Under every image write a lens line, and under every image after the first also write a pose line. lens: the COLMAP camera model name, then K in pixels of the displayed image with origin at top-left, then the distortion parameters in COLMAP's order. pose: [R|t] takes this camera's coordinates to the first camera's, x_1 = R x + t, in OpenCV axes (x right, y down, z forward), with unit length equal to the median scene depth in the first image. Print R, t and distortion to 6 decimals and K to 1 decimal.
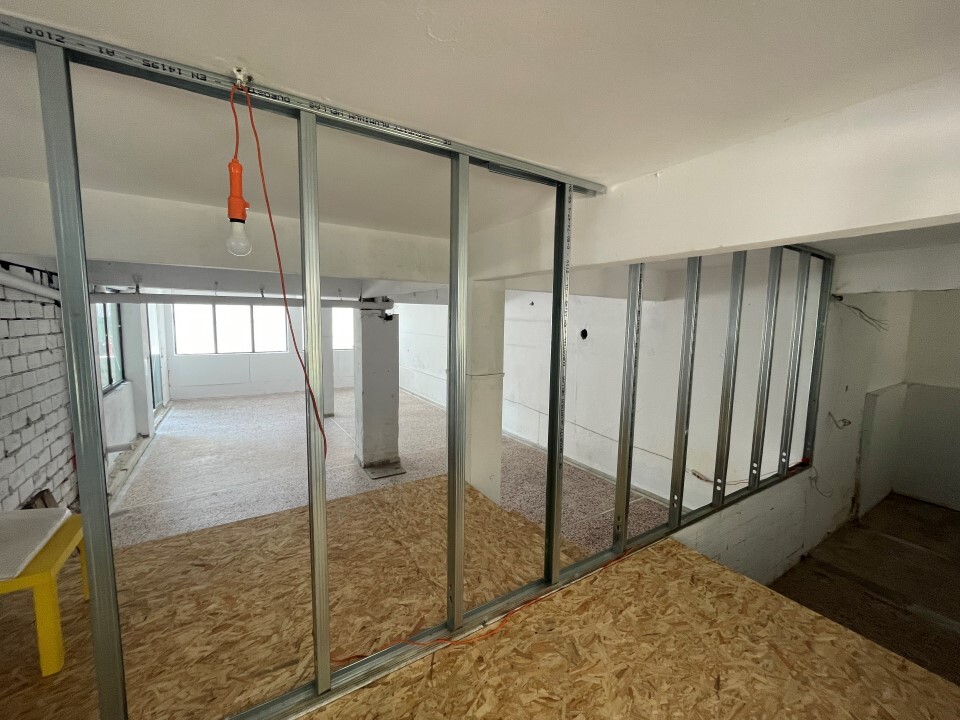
lens RADIAL K [[386.8, 0, 479.7], [0, 386.8, 356.4], [0, 0, 1]] dist [-0.001238, -0.000865]
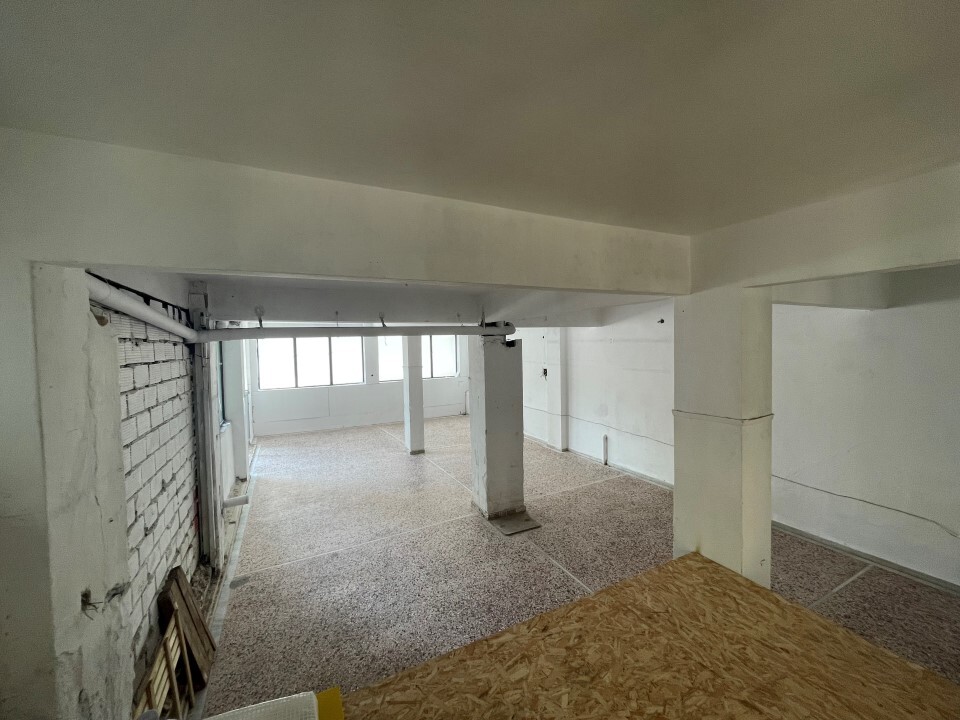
lens RADIAL K [[386.8, 0, 479.7], [0, 386.8, 356.4], [0, 0, 1]] dist [-0.001238, -0.000865]
pose [[0.994473, -0.036328, -0.098504, -0.237850], [0.030250, 0.997586, -0.062508, -0.020808], [0.100537, 0.059182, 0.993172, 0.133821]]
